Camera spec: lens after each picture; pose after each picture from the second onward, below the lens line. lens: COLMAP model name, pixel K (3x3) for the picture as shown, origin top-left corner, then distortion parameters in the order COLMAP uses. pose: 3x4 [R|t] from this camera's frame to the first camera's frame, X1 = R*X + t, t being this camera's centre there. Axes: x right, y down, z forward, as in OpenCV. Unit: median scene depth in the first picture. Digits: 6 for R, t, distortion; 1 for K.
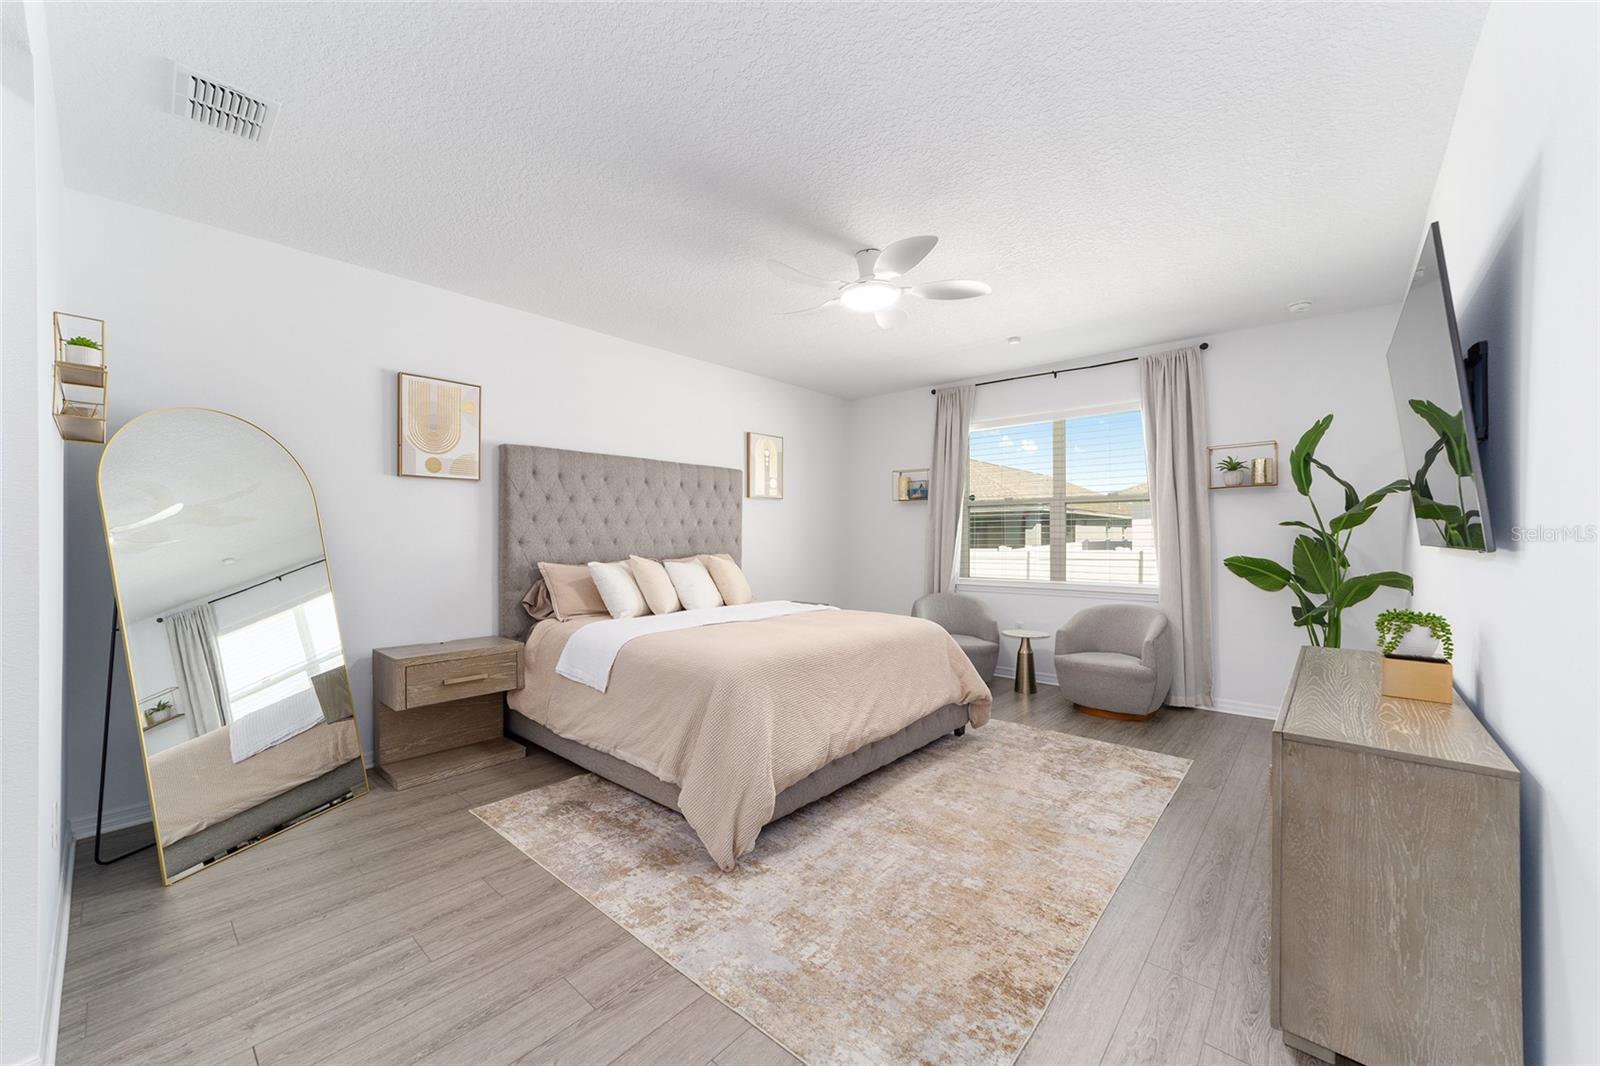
lens RADIAL K [[611.6, 0, 789.0], [0, 611.6, 538.3], [0, 0, 1]] dist [-0.012576, 0.006491]
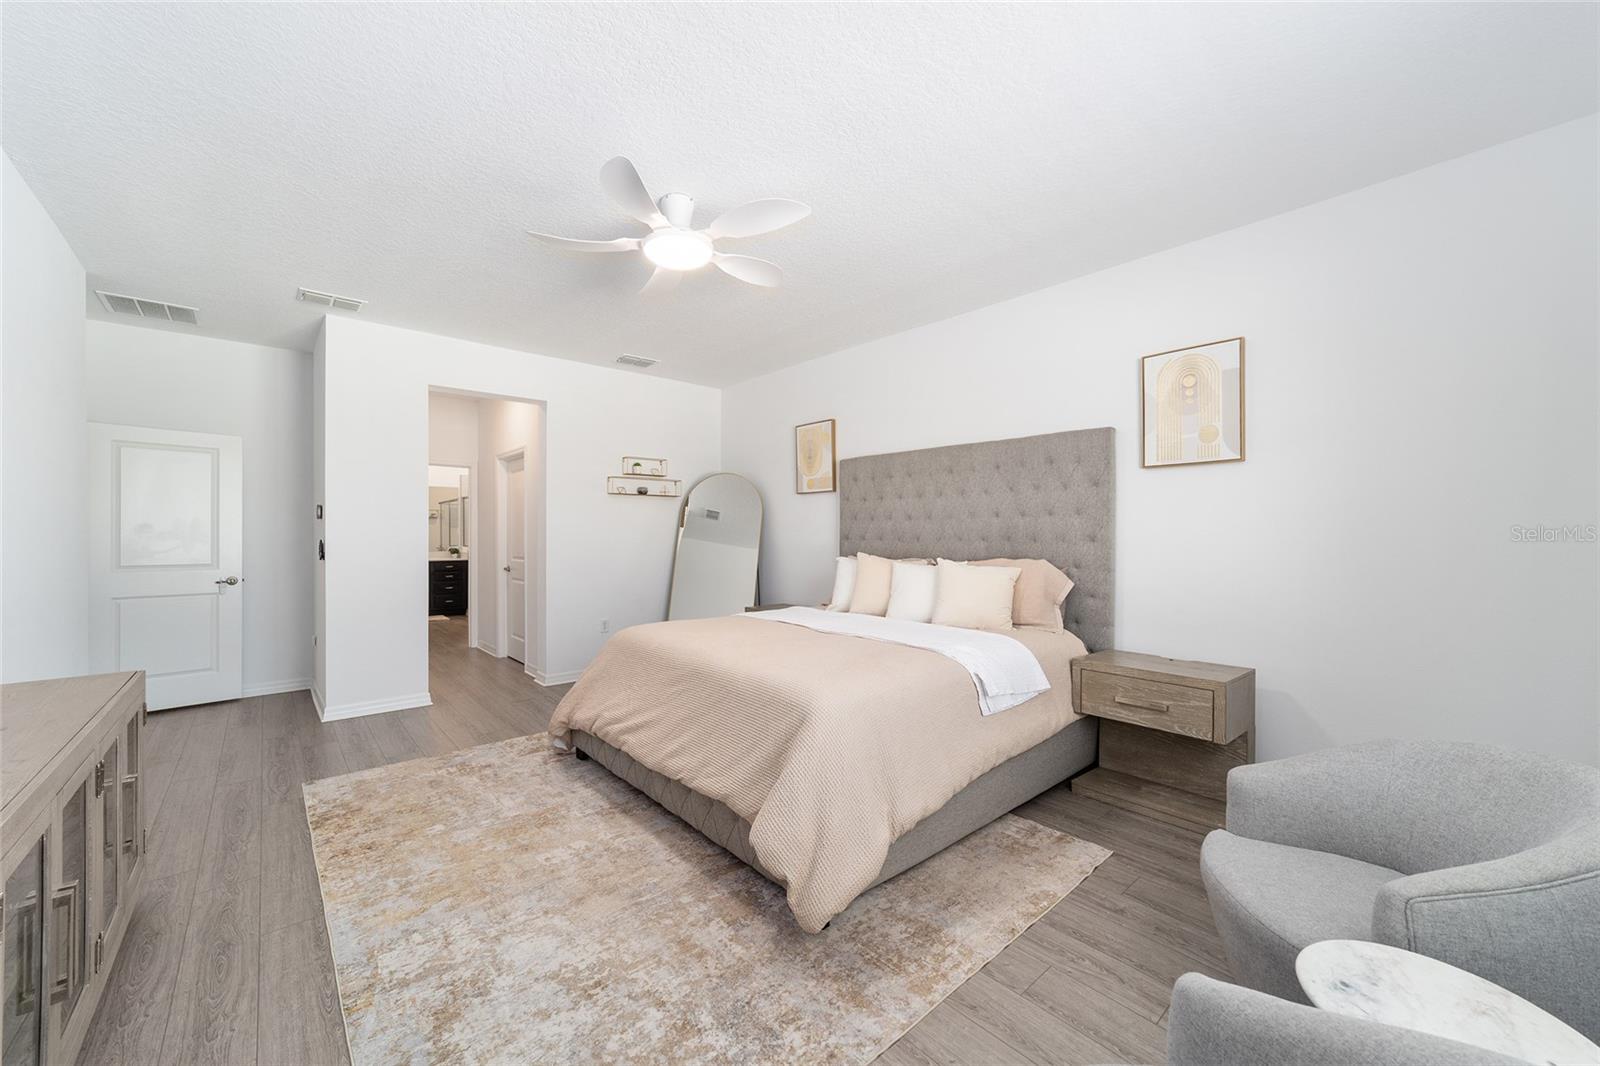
lens RADIAL K [[611.6, 0, 790.4], [0, 611.6, 534.6], [0, 0, 1]] dist [-0.012576, 0.006491]
pose [[-0.127307, 0.002282, -0.991861, 0.978708], [-0.002897, 0.999992, 0.002673, -0.004030], [0.991859, 0.003214, -0.127300, 1.298382]]
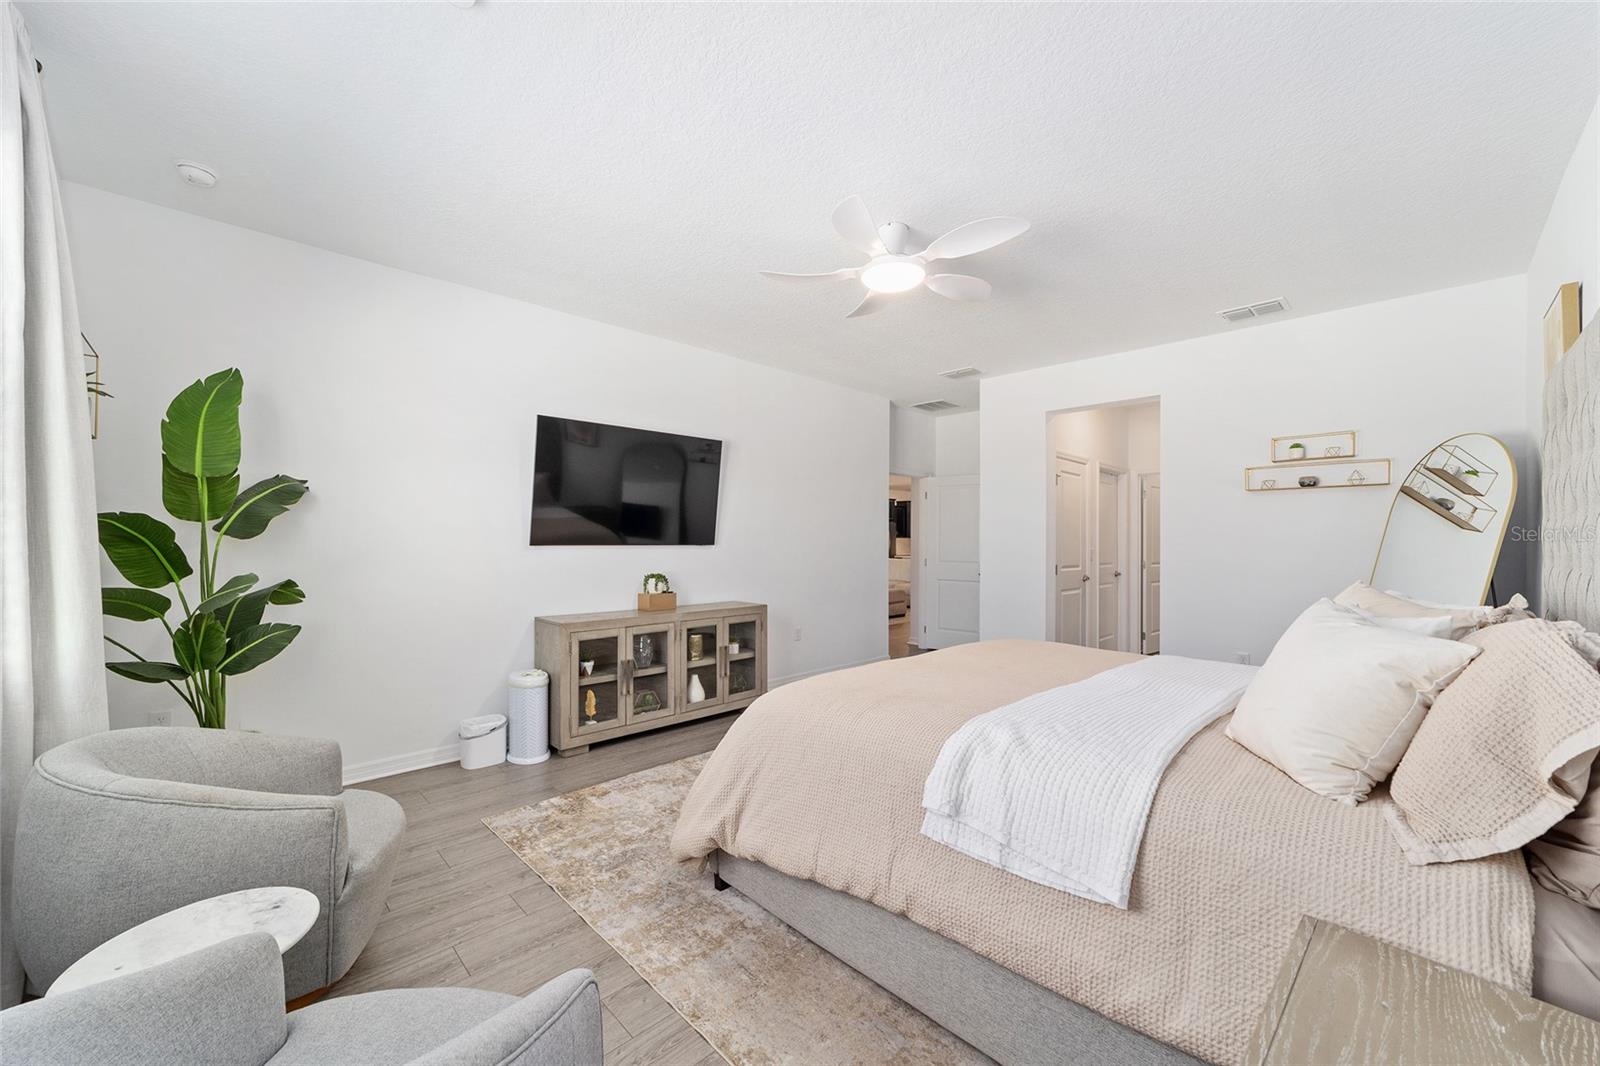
lens RADIAL K [[611.6, 0, 796.2], [0, 611.6, 534.5], [0, 0, 1]] dist [-0.012576, 0.006491]
pose [[-0.997635, -0.001964, 0.068711, 0.216196], [-0.002460, 0.999972, -0.007133, -0.006301], [-0.068695, -0.007285, -0.997611, 1.958735]]
